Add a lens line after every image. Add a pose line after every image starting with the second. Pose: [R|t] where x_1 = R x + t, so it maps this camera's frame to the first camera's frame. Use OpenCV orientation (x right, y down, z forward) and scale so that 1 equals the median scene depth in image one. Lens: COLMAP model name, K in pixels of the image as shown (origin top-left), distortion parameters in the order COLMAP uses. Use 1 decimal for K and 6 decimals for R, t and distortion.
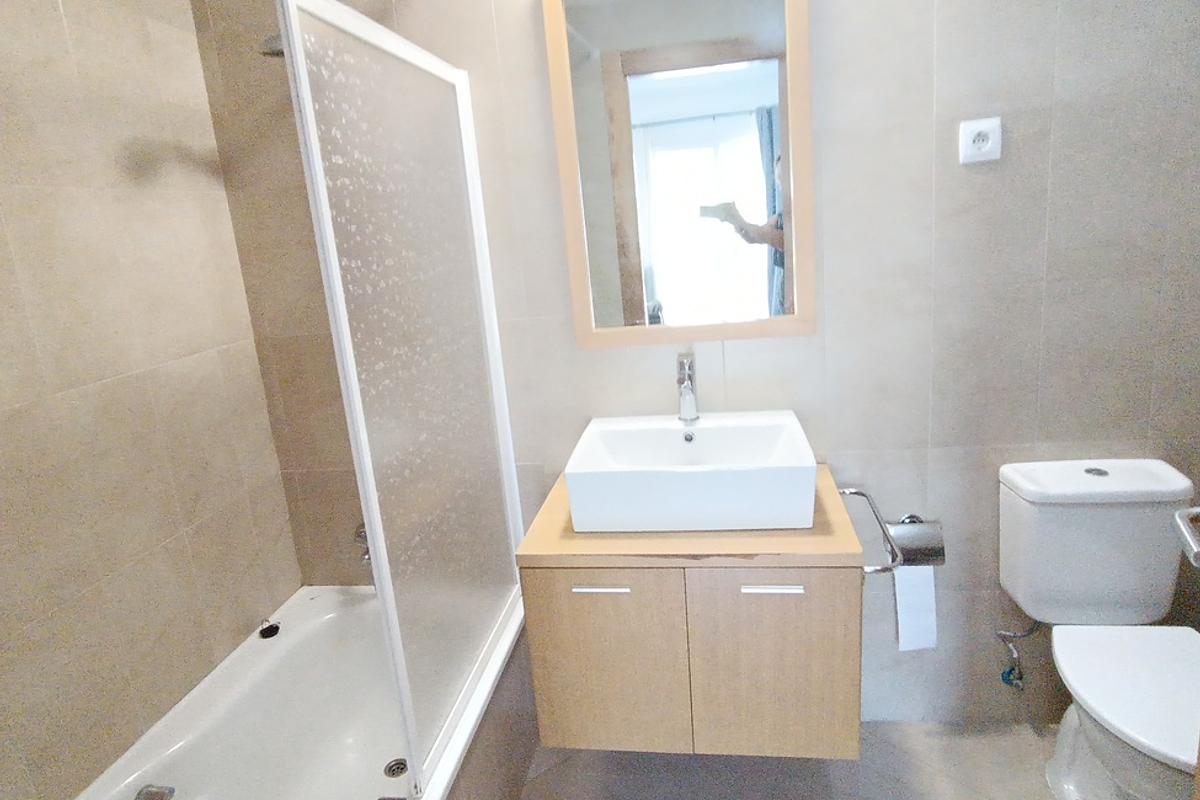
lens RADIAL K [[726.2, 0, 600.0], [0, 726.2, 400.0], [0, 0, 1]] dist [0.000469, -0.000270]
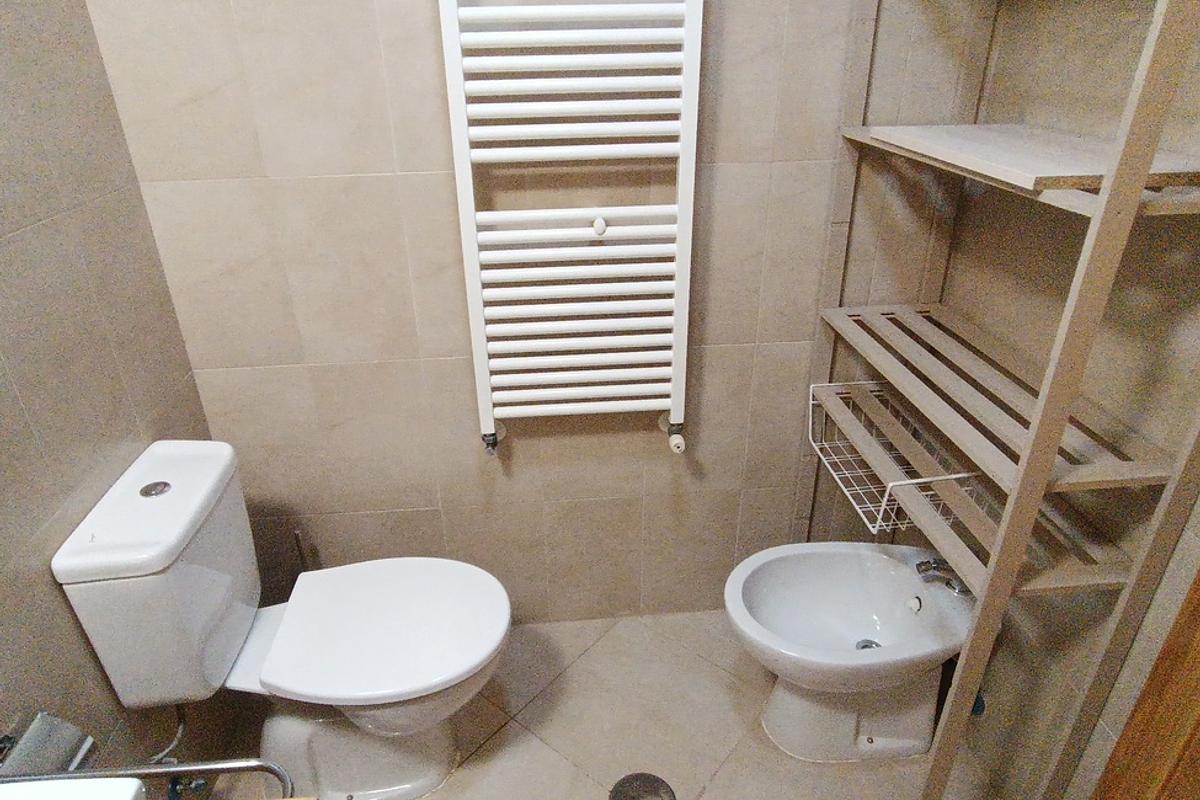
lens RADIAL K [[726.2, 0, 600.0], [0, 726.2, 400.0], [0, 0, 1]] dist [0.000469, -0.000270]
pose [[-0.222569, -0.365467, 0.903823, -0.040172], [0.252158, 0.873951, 0.415483, -0.165582], [-0.941743, 0.320380, -0.102359, 0.613354]]
